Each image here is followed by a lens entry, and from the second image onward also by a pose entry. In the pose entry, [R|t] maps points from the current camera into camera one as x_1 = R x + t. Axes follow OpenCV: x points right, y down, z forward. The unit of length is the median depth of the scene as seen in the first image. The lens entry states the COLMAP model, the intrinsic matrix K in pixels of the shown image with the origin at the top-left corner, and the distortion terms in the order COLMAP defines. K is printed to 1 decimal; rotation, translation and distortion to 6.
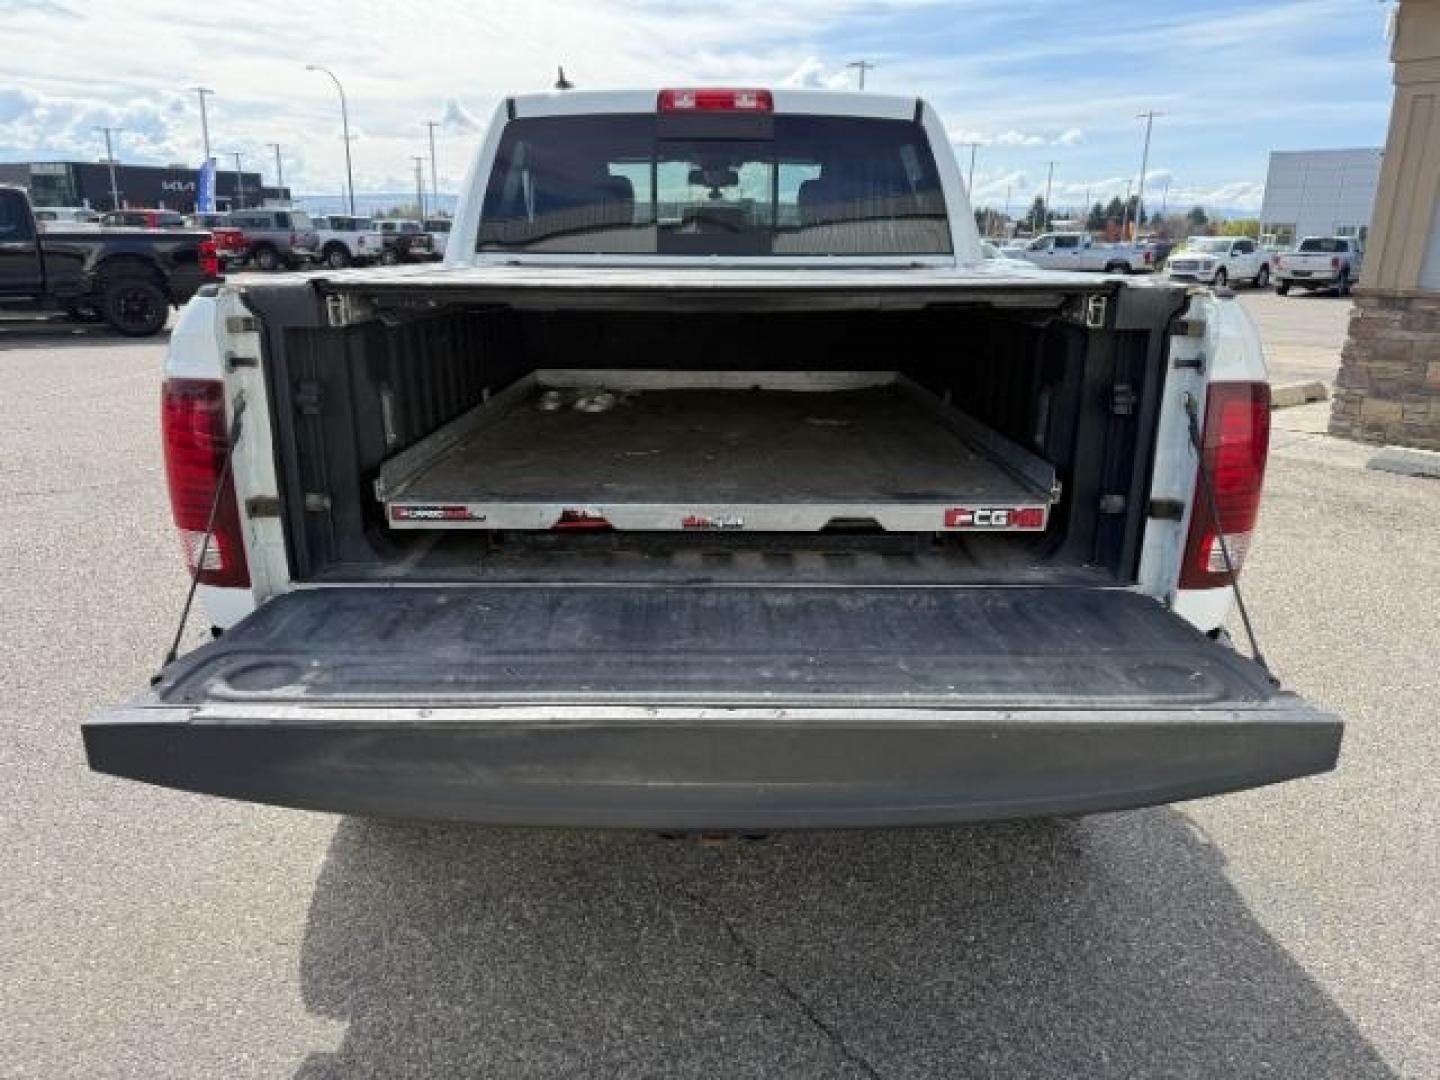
lens RADIAL K [[990.9, 0, 720.0], [0, 990.9, 540.0], [0, 0, 1]] dist [0.000736, -0.007273]
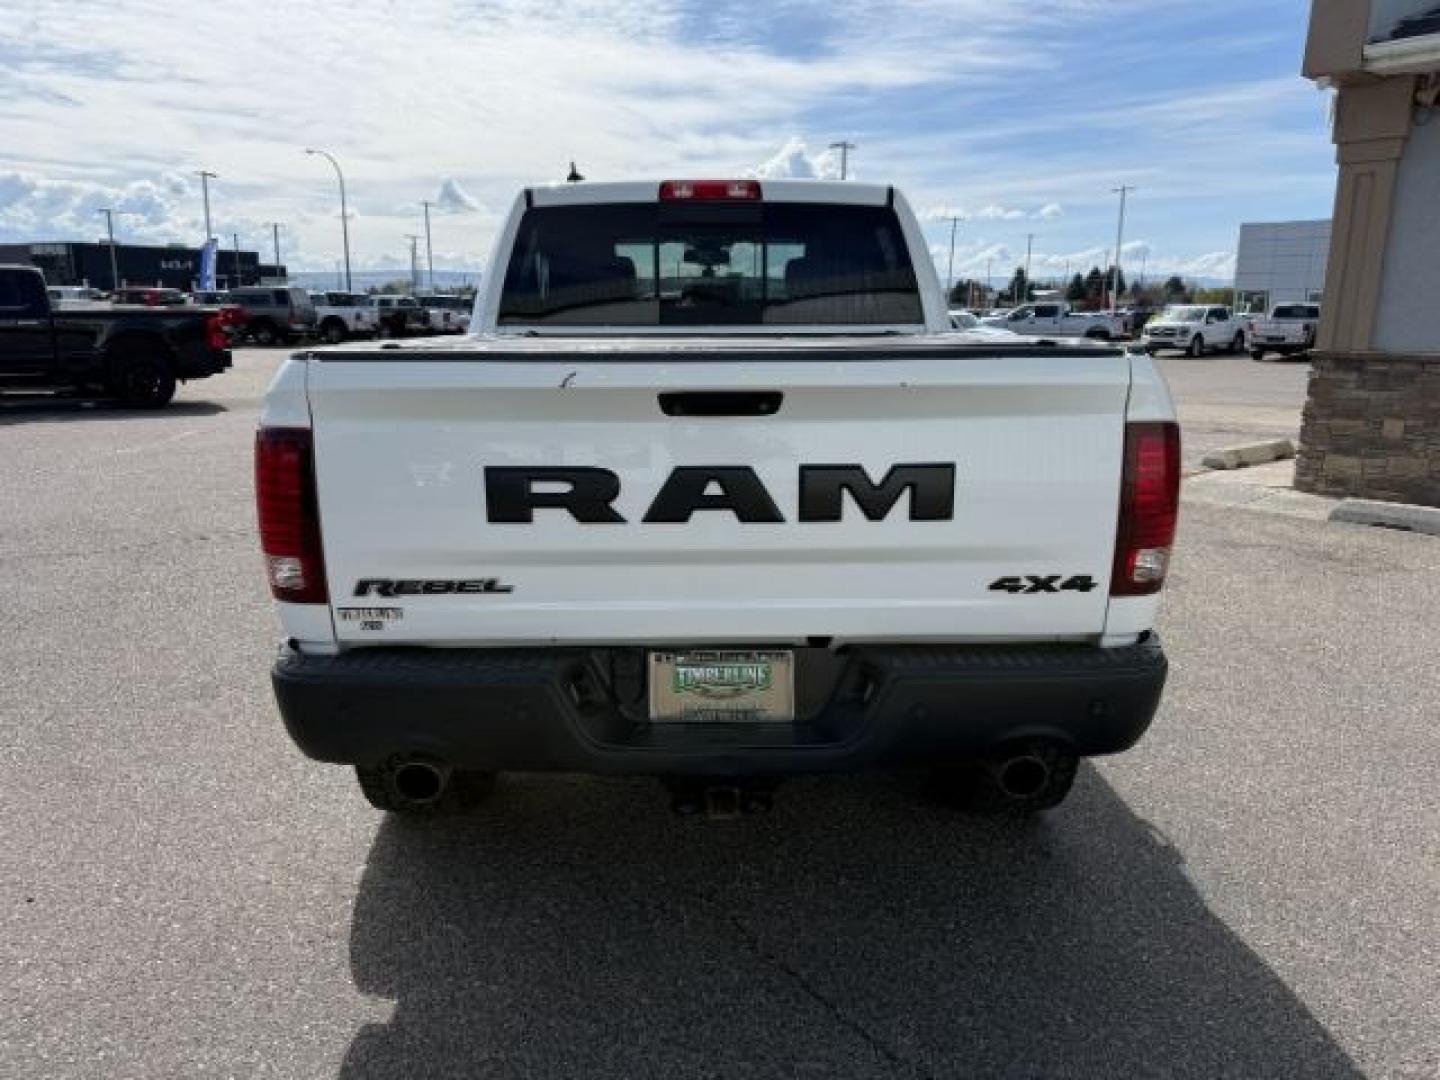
lens RADIAL K [[990.9, 0, 720.0], [0, 990.9, 540.0], [0, 0, 1]] dist [0.000736, -0.007273]
pose [[0.999903, -0.010968, 0.008591, -0.007785], [0.011528, 0.997615, -0.068059, 0.030335], [-0.007824, 0.068152, 0.997644, -0.097988]]
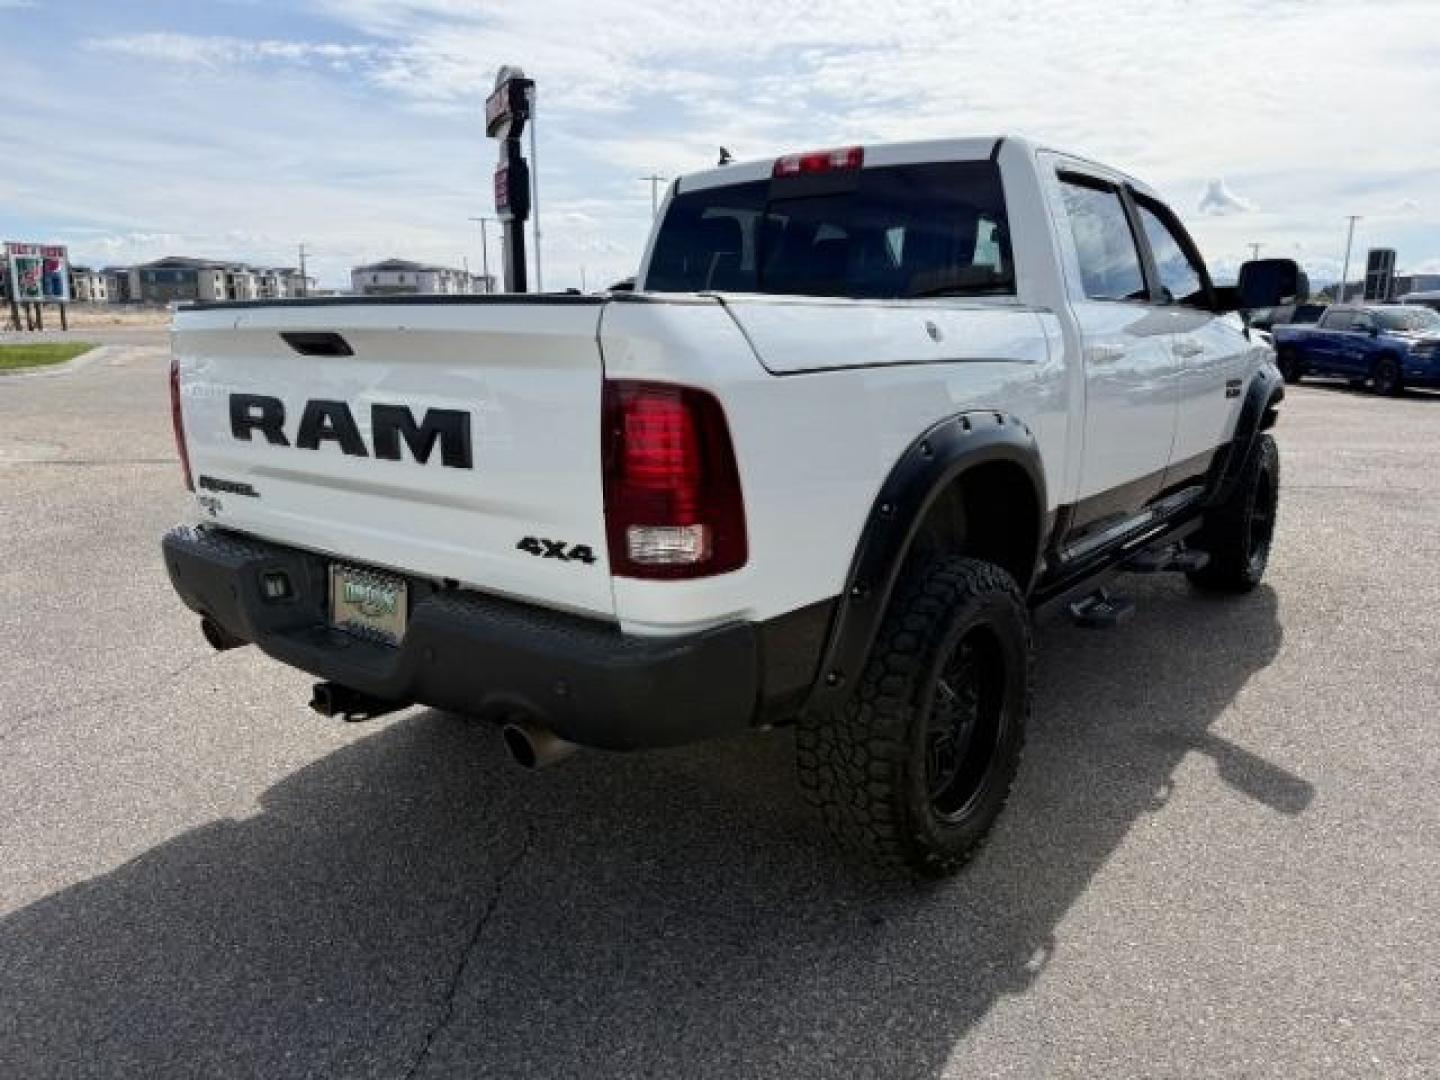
lens RADIAL K [[990.9, 0, 720.0], [0, 990.9, 540.0], [0, 0, 1]] dist [0.000736, -0.007273]
pose [[0.793617, 0.121592, -0.596144, 0.608134], [-0.168481, 0.985430, -0.023298, 0.010141], [0.584625, 0.118928, 0.802539, 0.110214]]
